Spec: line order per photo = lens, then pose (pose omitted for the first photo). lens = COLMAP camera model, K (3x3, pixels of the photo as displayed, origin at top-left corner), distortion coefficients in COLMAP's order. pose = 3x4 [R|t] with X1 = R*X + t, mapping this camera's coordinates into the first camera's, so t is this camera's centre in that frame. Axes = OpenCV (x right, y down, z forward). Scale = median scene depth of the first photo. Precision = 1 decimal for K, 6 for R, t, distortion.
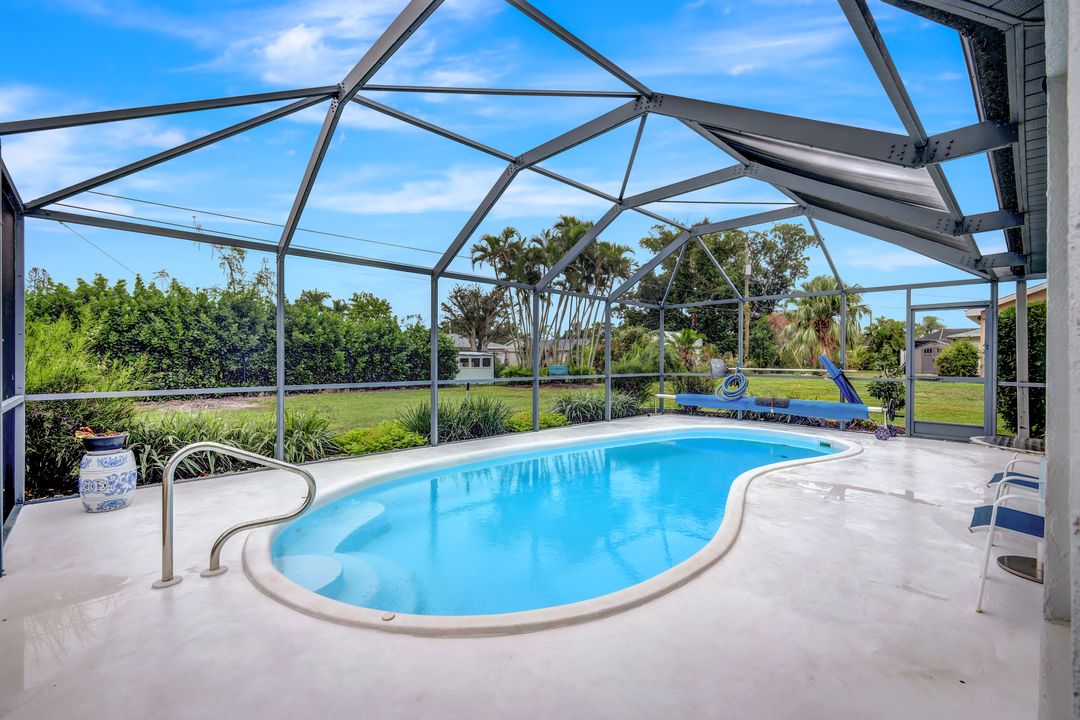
lens RADIAL K [[477.4, 0, 536.3], [0, 477.4, 359.3], [0, 0, 1]] dist [0.002493, 0.001049]
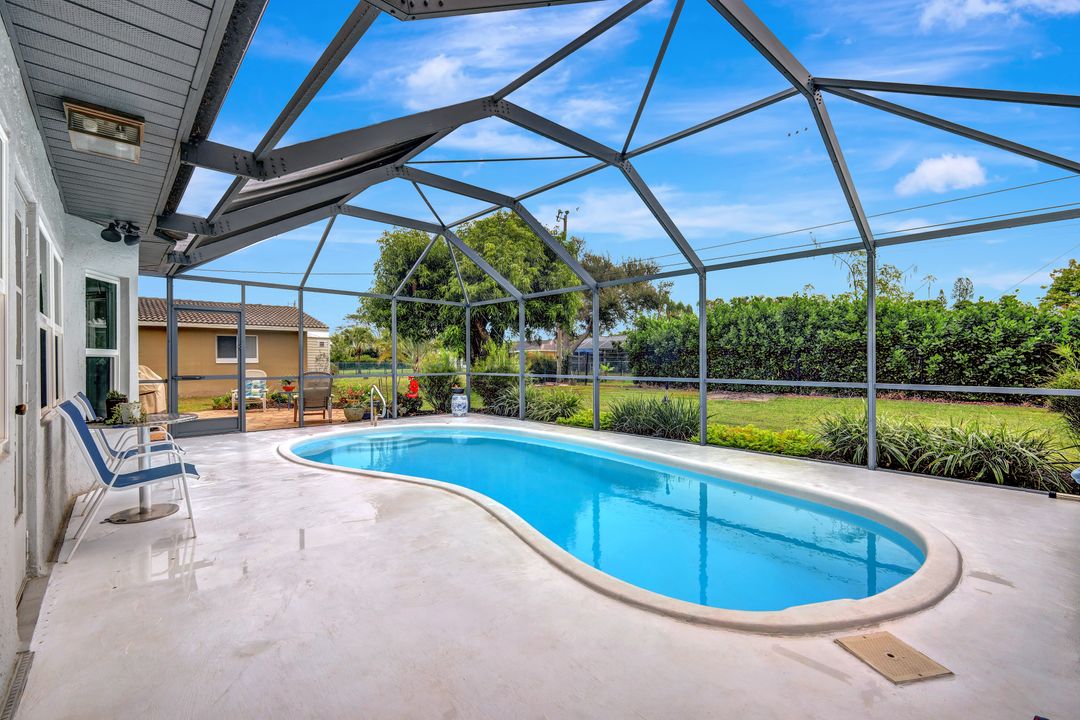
lens RADIAL K [[477.4, 0, 554.7], [0, 477.4, 361.3], [0, 0, 1]] dist [0.002493, 0.001049]
pose [[0.010152, -0.002485, -0.999945, 0.499122], [0.002340, 0.999994, -0.002461, 0.004698], [0.999946, -0.002315, 0.010158, 0.457872]]
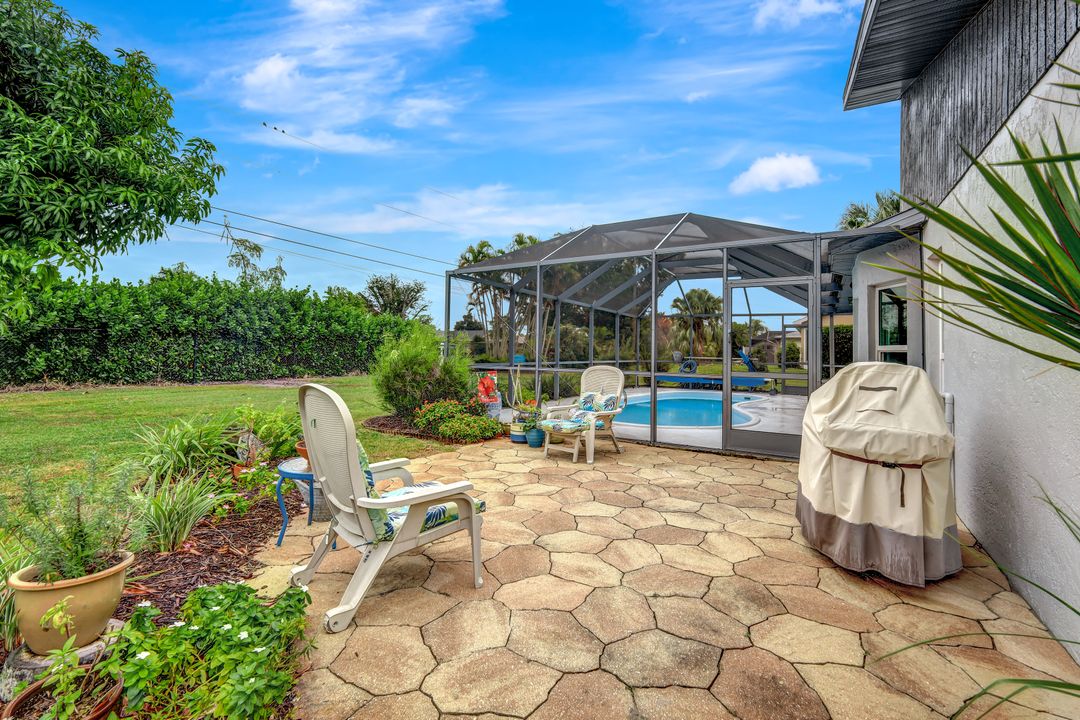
lens RADIAL K [[477.4, 0, 538.7], [0, 477.4, 353.5], [0, 0, 1]] dist [0.002493, 0.001049]
pose [[0.957637, 0.011510, 0.287749, -0.397290], [-0.013887, 0.999884, 0.006223, 0.002202], [-0.287644, -0.009955, 0.957686, -0.305584]]
